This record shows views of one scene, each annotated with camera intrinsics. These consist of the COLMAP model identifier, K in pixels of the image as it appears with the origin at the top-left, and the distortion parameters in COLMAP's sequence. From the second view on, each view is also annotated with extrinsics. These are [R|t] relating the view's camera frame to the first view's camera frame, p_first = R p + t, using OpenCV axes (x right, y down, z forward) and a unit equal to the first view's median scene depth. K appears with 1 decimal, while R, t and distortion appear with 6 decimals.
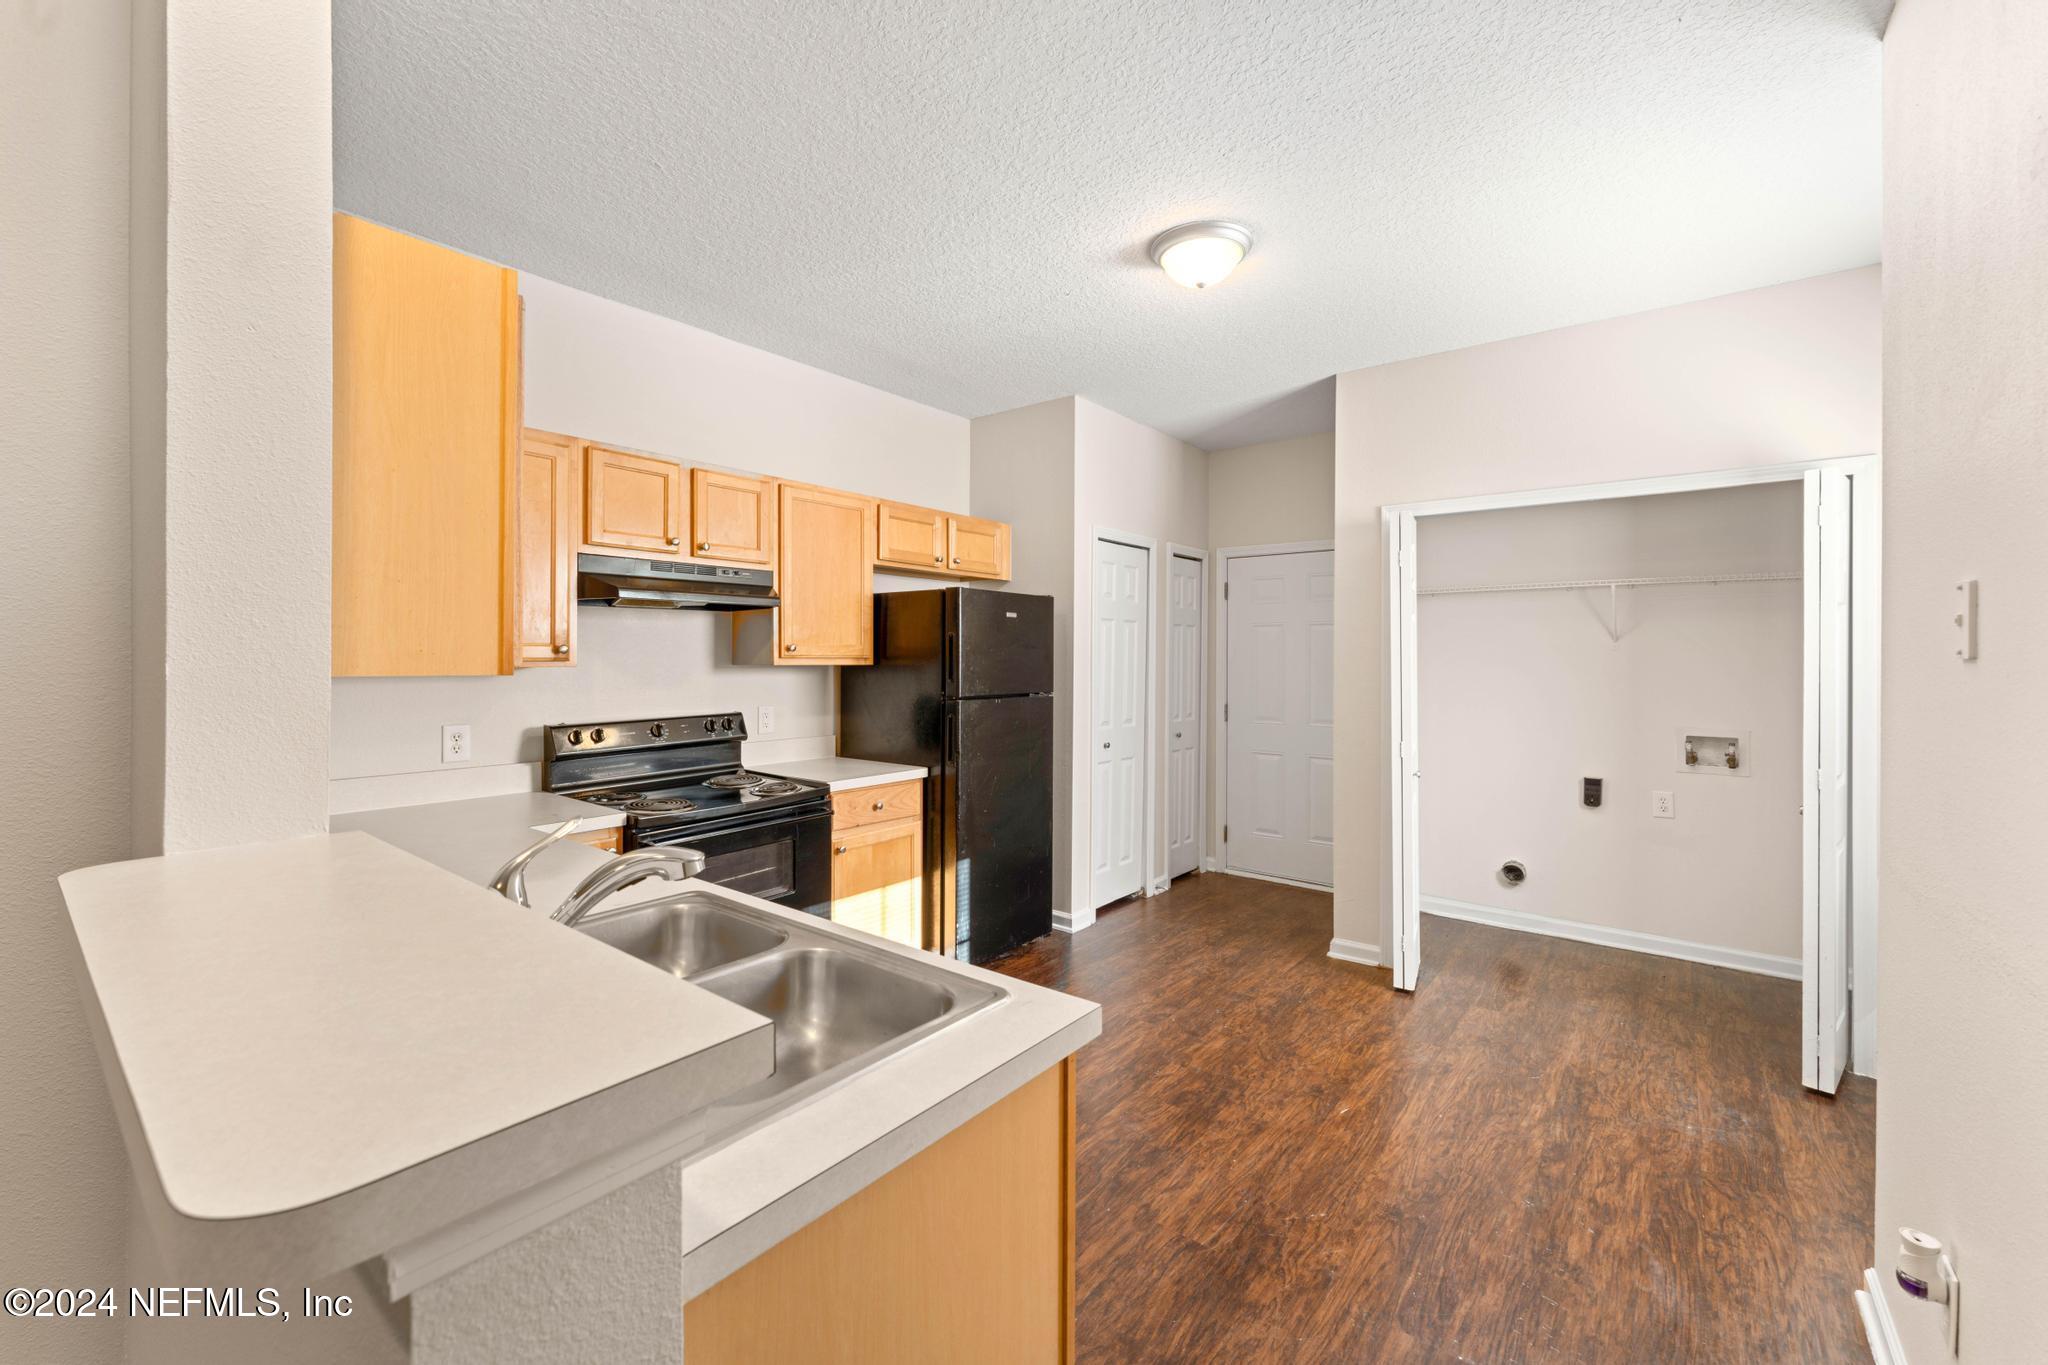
lens RADIAL K [[835.0, 0, 1018.4], [0, 835.0, 658.9], [0, 0, 1]] dist [0.001472, 0.000067]
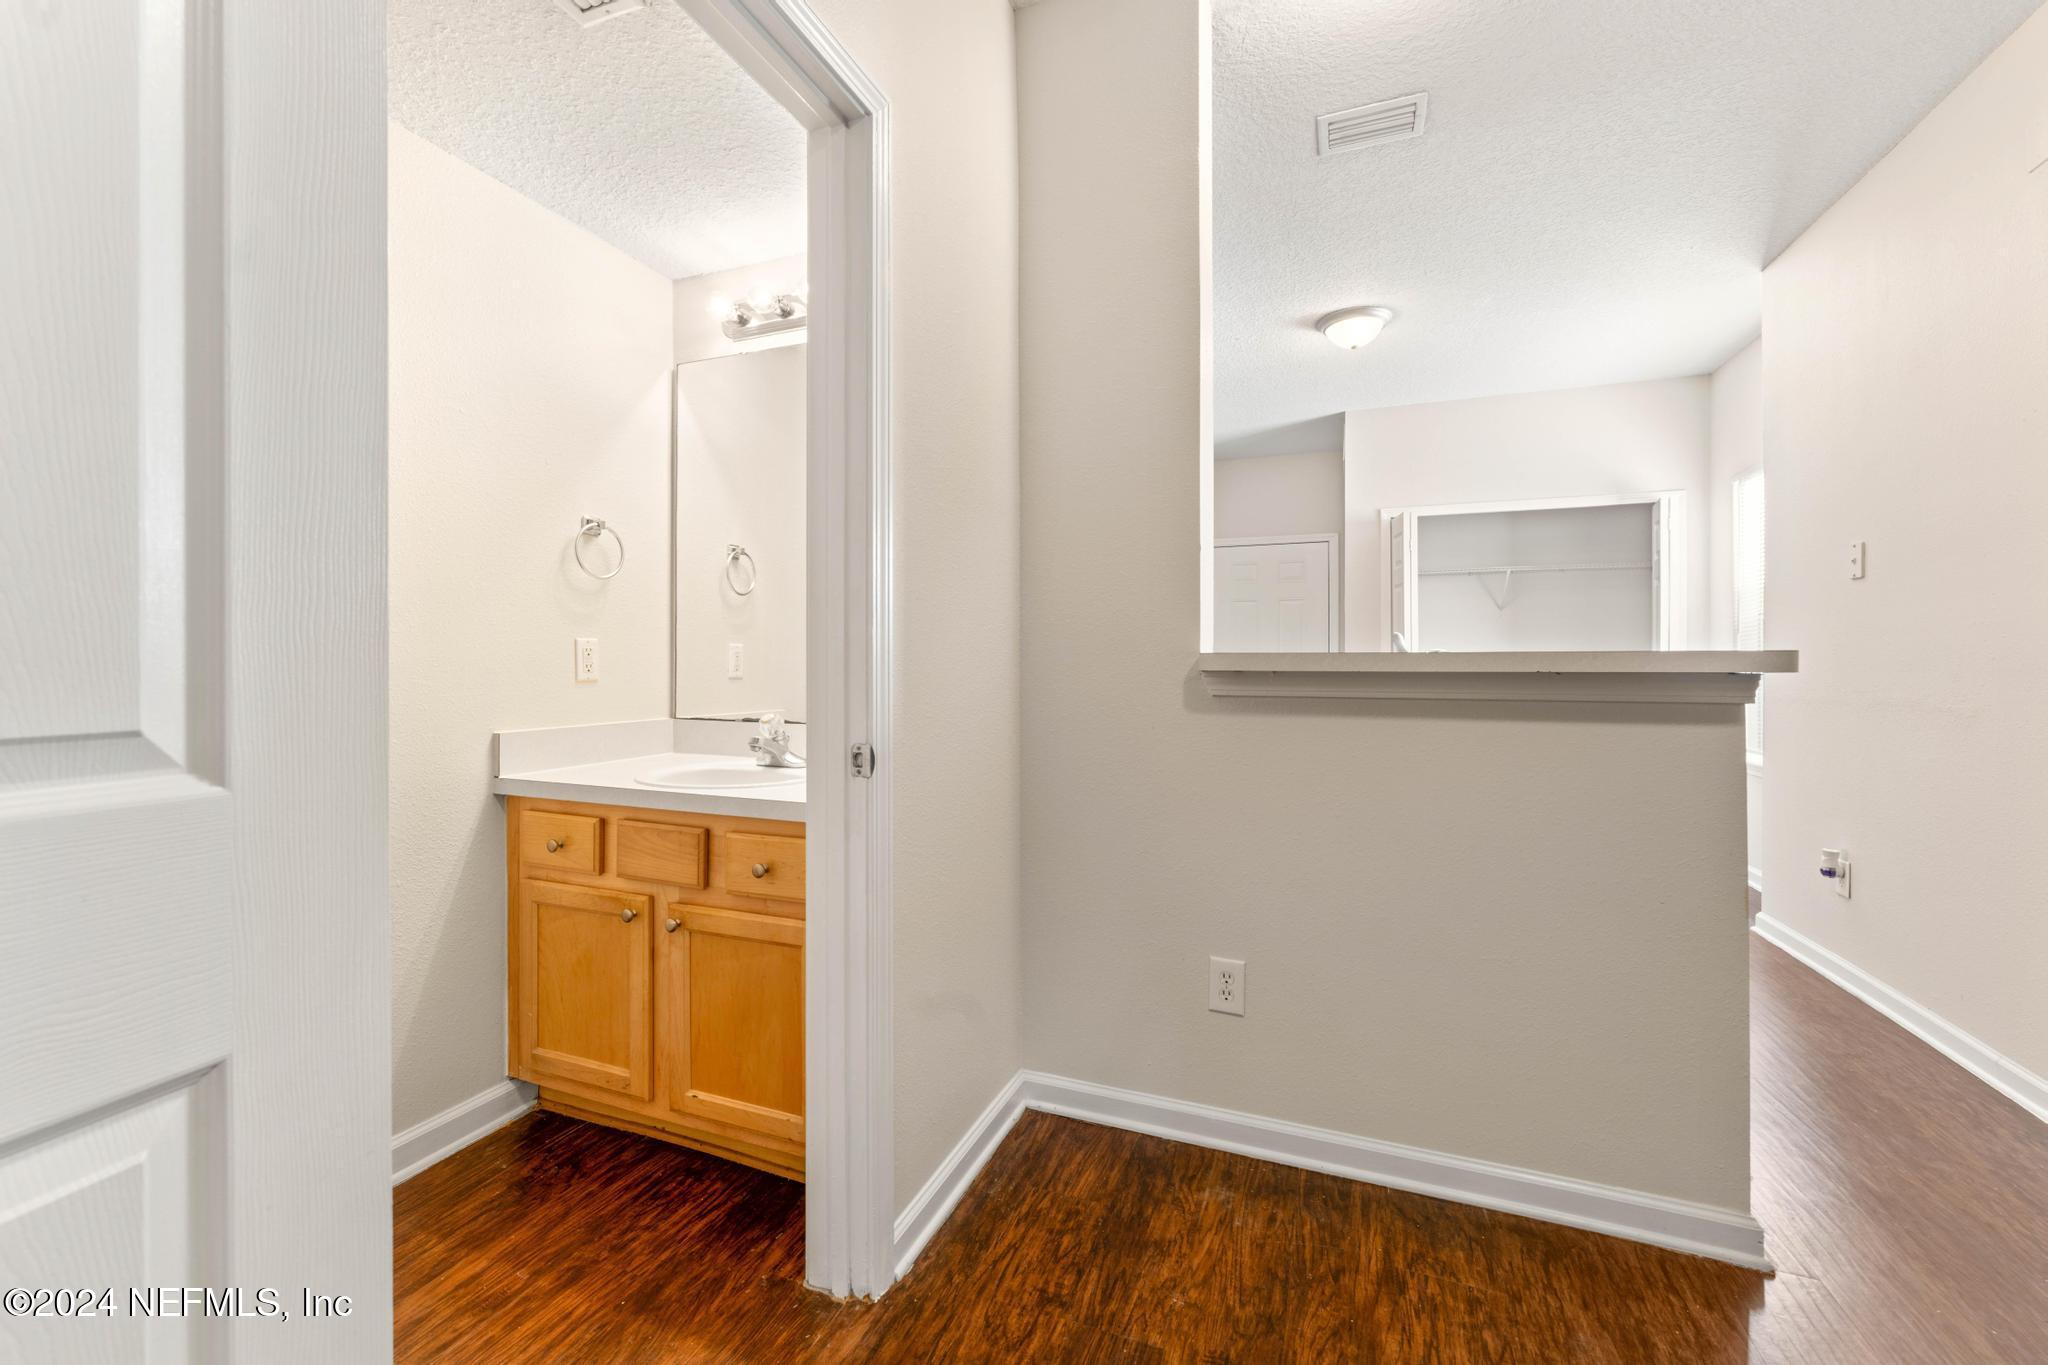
lens RADIAL K [[835.0, 0, 1019.1], [0, 835.0, 670.8], [0, 0, 1]] dist [0.001472, 0.000067]
pose [[0.957121, -0.011636, 0.289456, -0.779394], [0.010155, 0.999927, 0.006618, 0.099043], [-0.289512, -0.003395, 0.957168, -0.227221]]
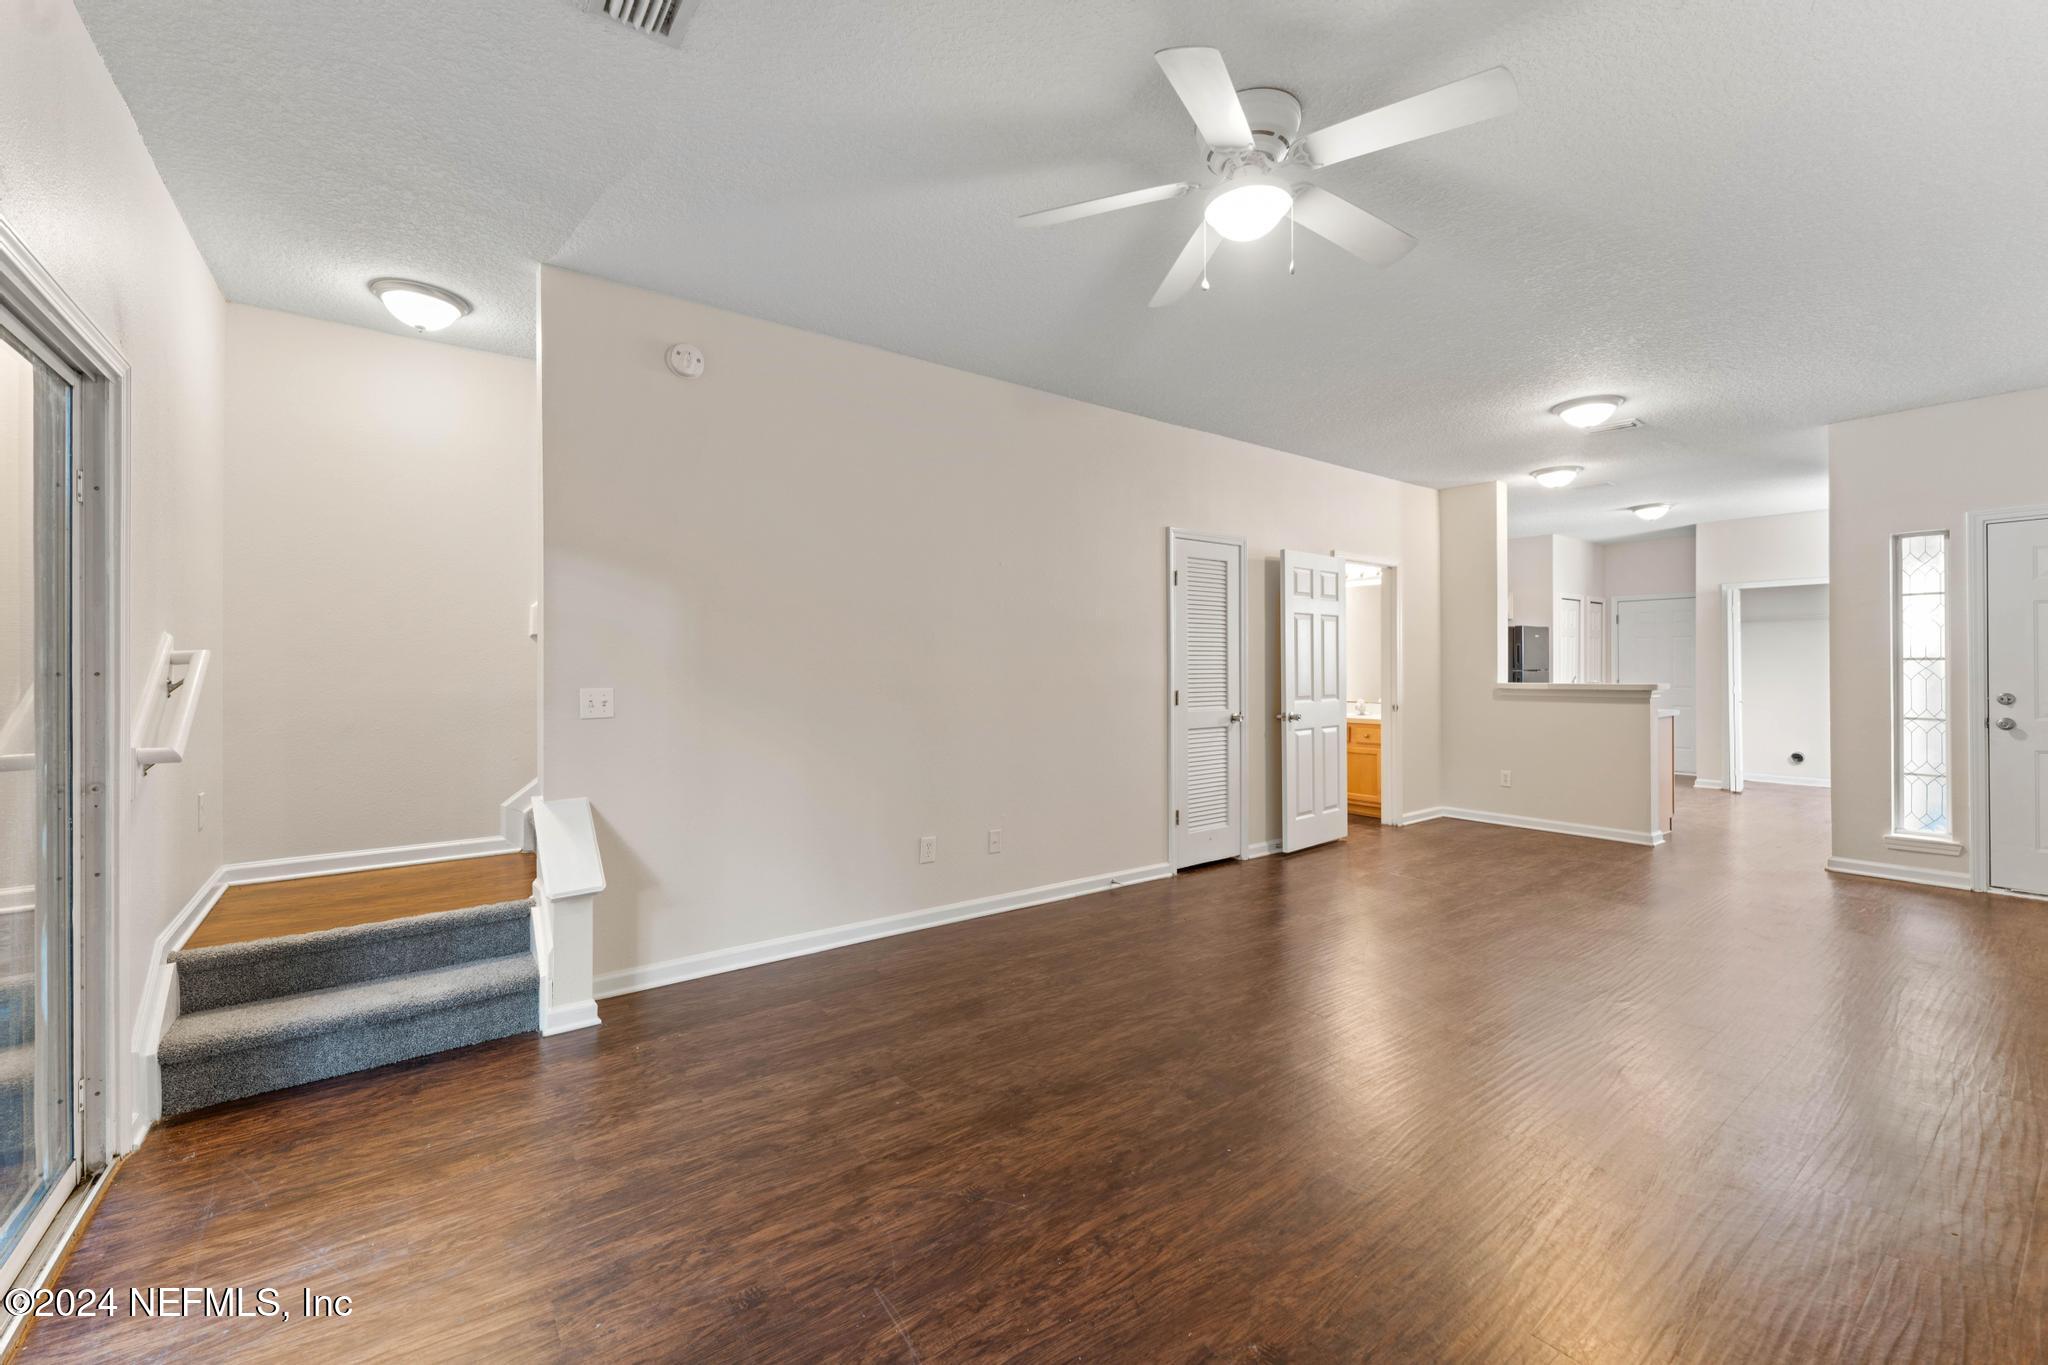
lens RADIAL K [[835.0, 0, 1040.2], [0, 835.0, 675.9], [0, 0, 1]] dist [0.001472, 0.000067]
pose [[0.971619, -0.011095, -0.236290, -1.153224], [0.011690, 0.999931, 0.001117, 0.055027], [0.236262, -0.003848, 0.971682, -2.278135]]
